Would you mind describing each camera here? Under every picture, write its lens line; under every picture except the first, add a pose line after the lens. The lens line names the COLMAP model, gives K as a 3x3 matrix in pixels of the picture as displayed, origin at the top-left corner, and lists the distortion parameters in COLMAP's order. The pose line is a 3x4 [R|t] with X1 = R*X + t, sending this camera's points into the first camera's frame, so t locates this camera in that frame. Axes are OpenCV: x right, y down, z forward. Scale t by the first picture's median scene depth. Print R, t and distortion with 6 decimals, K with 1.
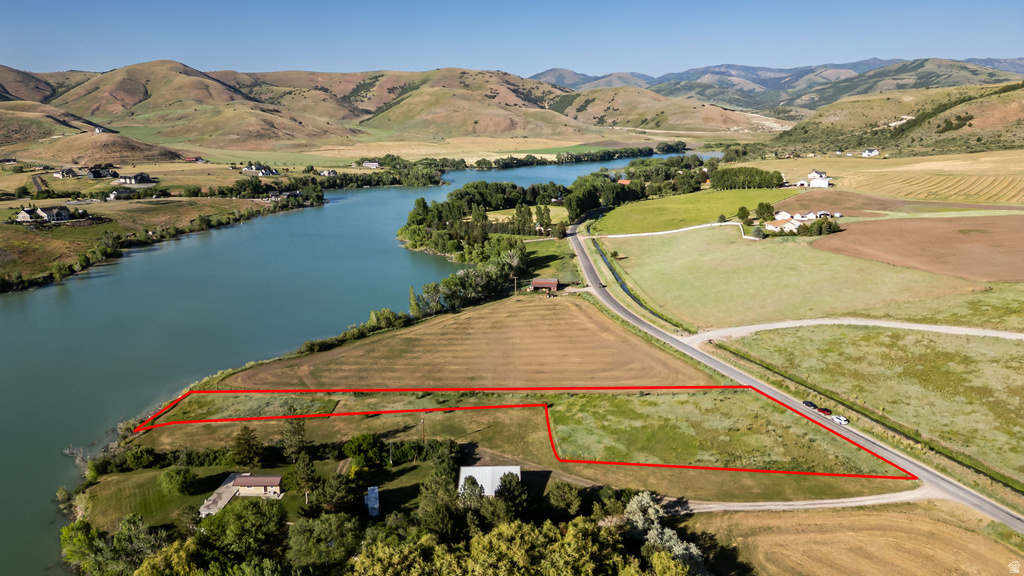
lens RADIAL K [[712.3, 0, 512.0], [0, 712.3, 288.0], [0, 0, 1]] dist [0.085429, -0.079934]
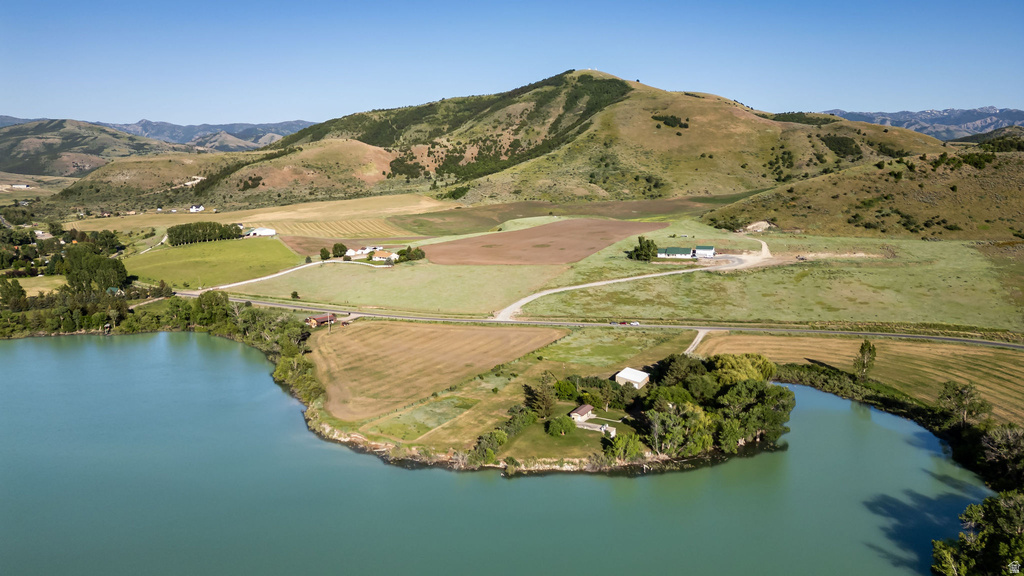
lens RADIAL K [[712.3, 0, 512.0], [0, 712.3, 288.0], [0, 0, 1]] dist [0.085429, -0.079934]
pose [[0.467155, -0.136598, 0.873560, -0.248413], [0.204322, 0.977930, 0.043652, -0.012611], [-0.860243, 0.158095, 0.484755, 0.046422]]
